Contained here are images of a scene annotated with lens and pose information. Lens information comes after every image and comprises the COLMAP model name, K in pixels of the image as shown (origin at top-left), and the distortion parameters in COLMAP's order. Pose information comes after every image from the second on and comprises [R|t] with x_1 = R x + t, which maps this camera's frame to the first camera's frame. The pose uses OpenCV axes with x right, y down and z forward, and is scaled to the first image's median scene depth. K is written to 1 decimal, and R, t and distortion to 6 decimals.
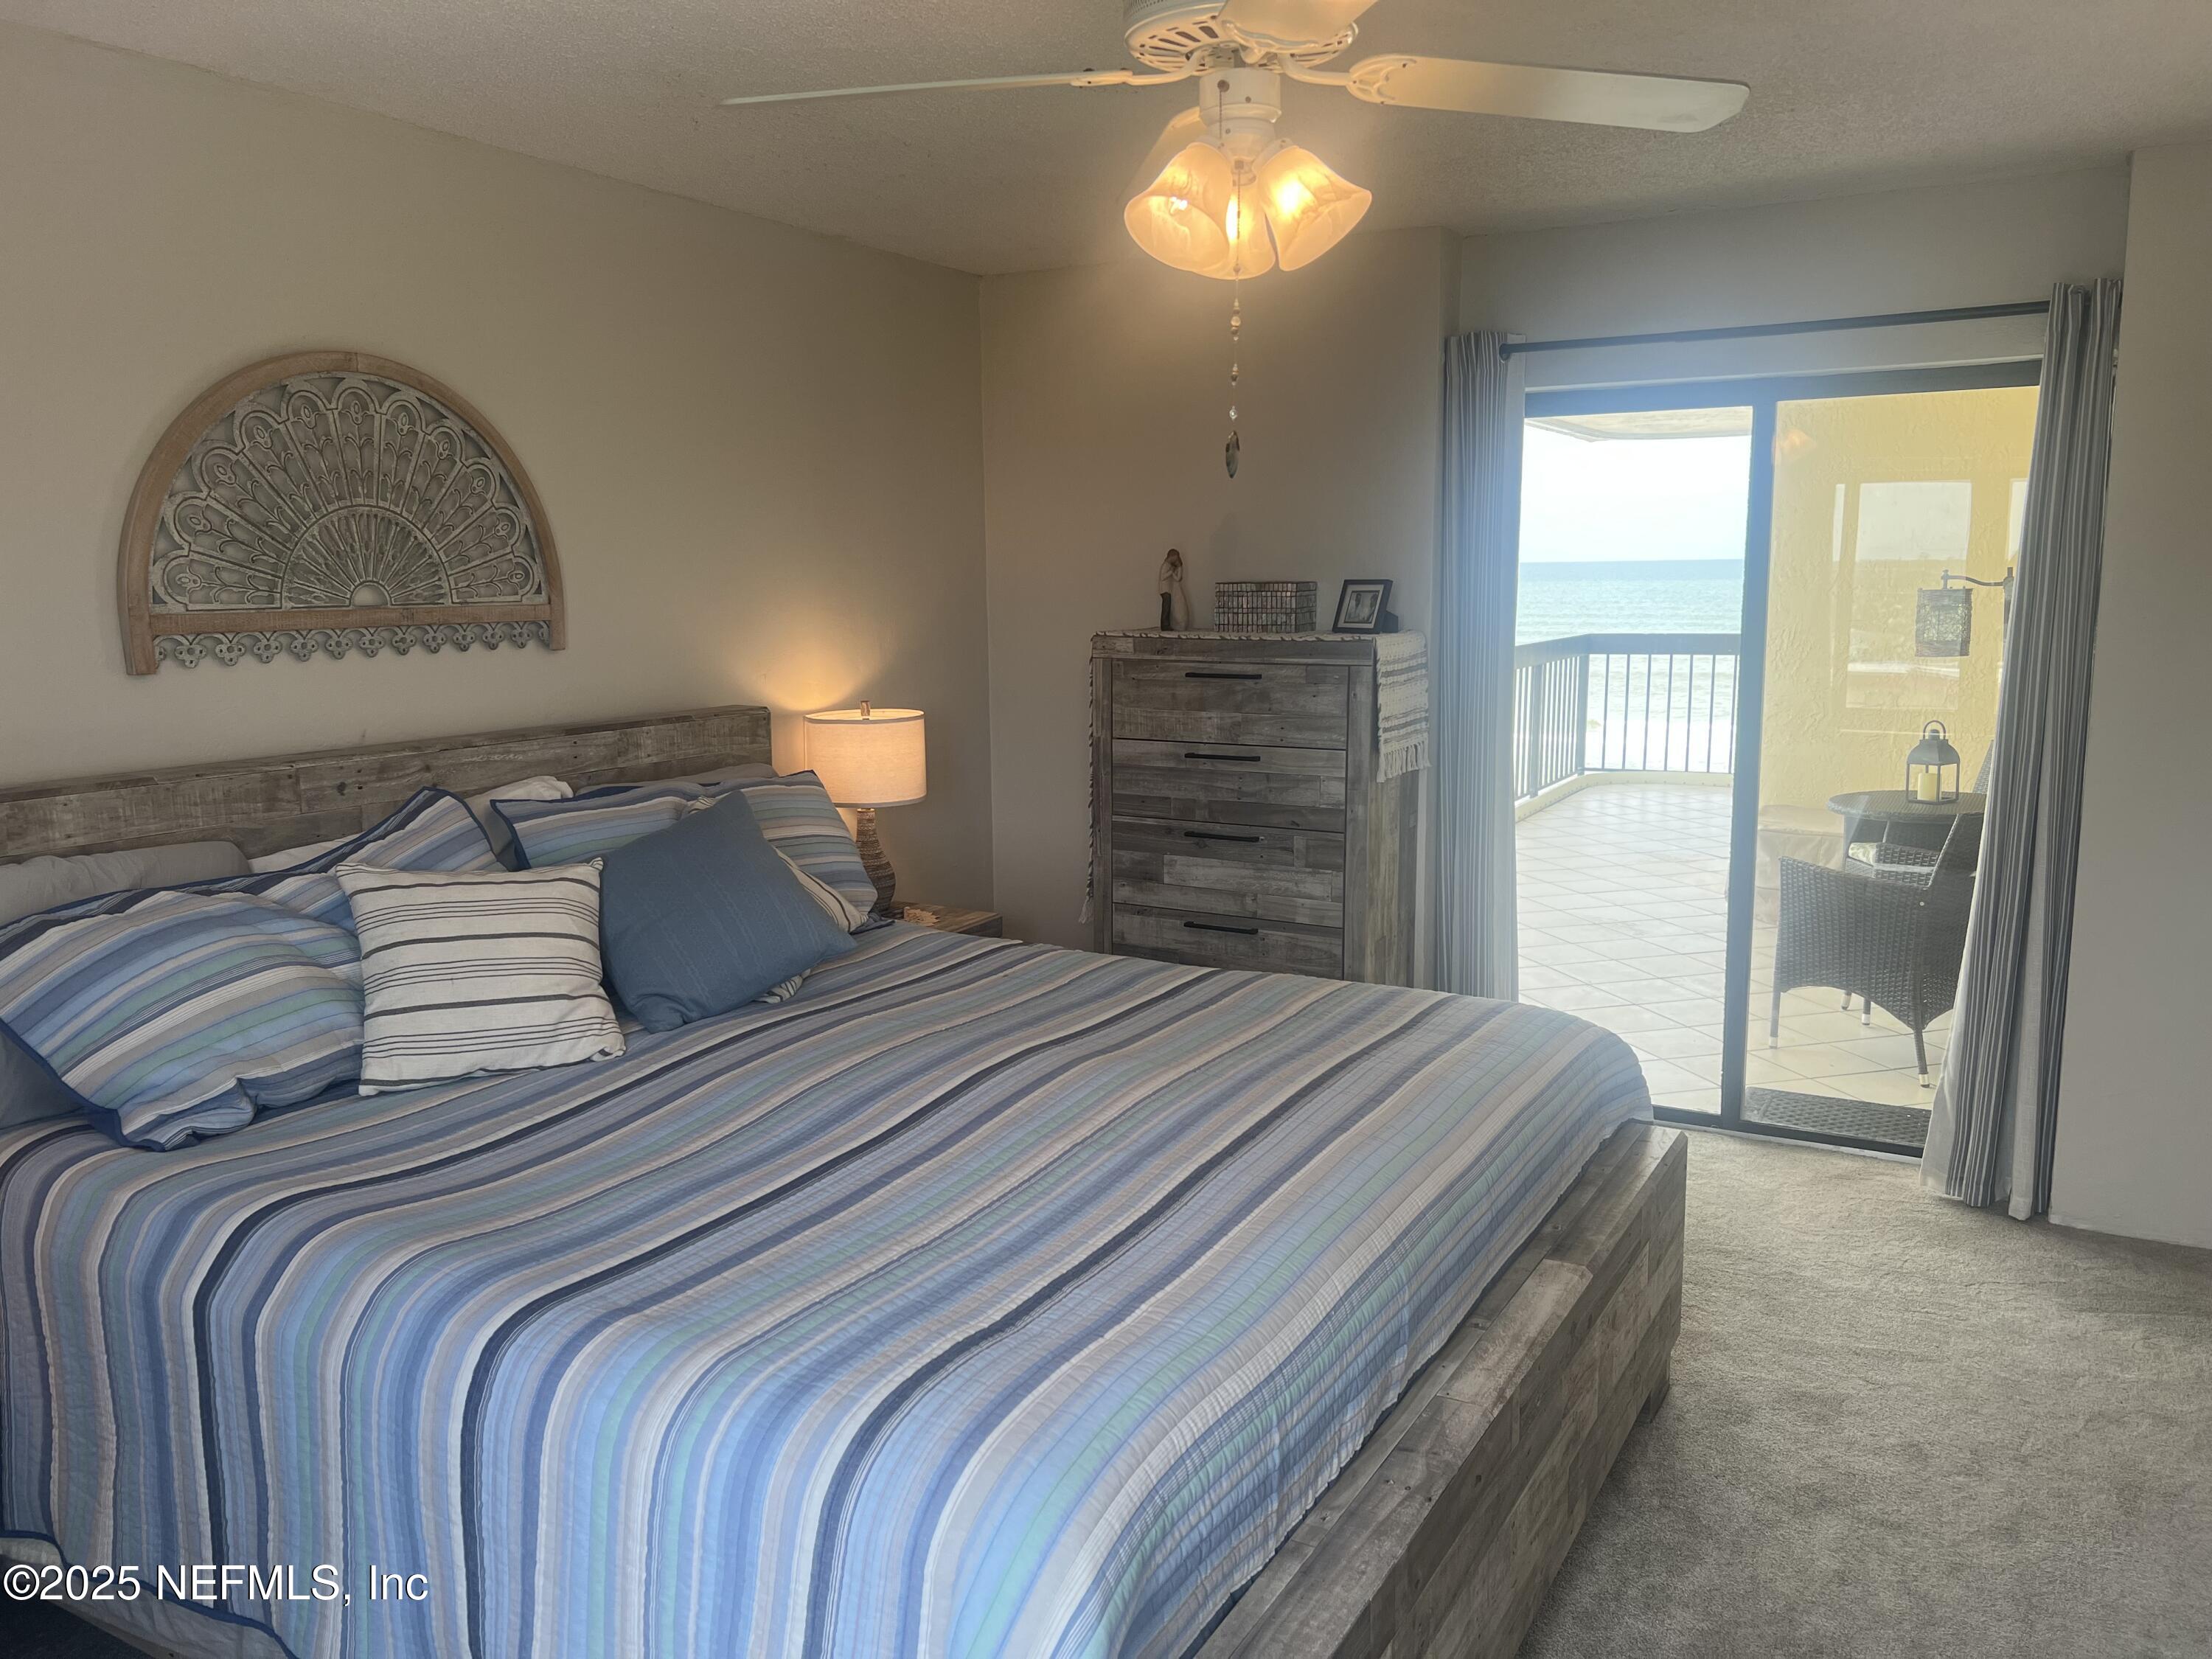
lens RADIAL K [[1663.8, 0, 1095.1], [0, 1663.8, 807.4], [0, 0, 1]] dist [0.043431, -0.032797]
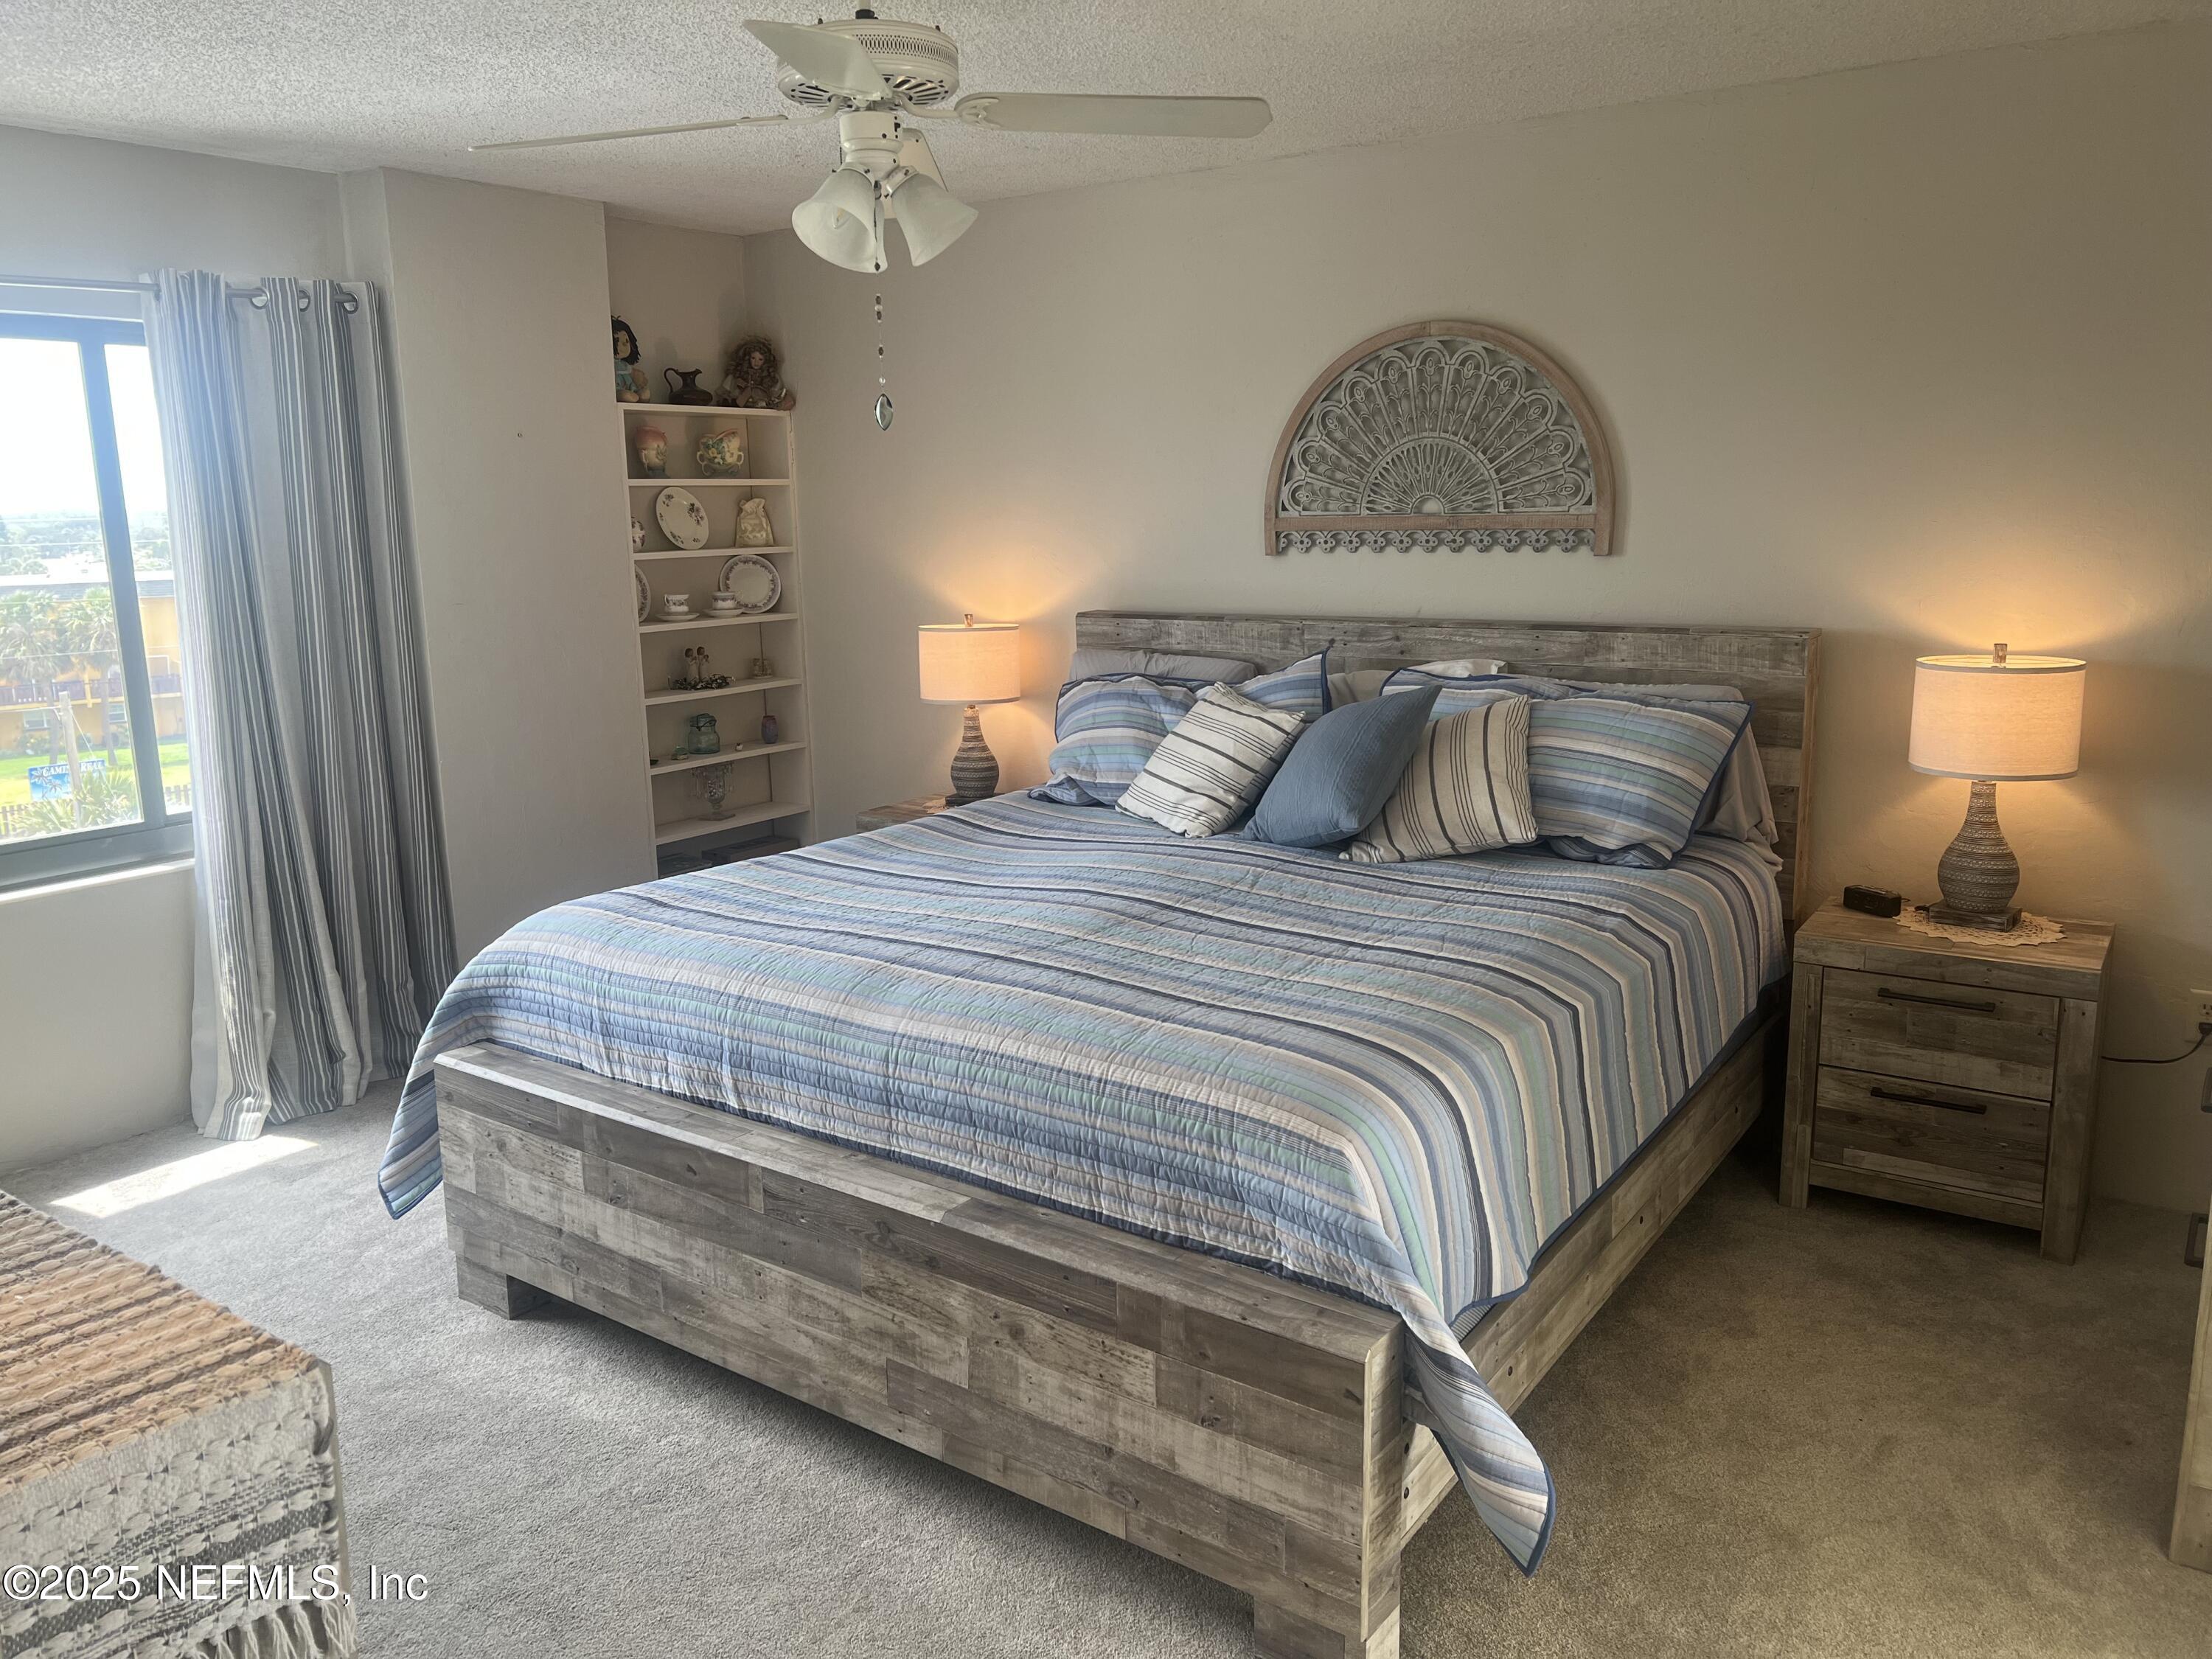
lens RADIAL K [[1663.8, 0, 1099.1], [0, 1663.8, 837.1], [0, 0, 1]] dist [0.043431, -0.032797]
pose [[-0.103990, 0.215699, -0.970907, 0.968633], [-0.117640, 0.966679, 0.227359, -0.146934], [0.987597, 0.137860, -0.075150, 0.901722]]
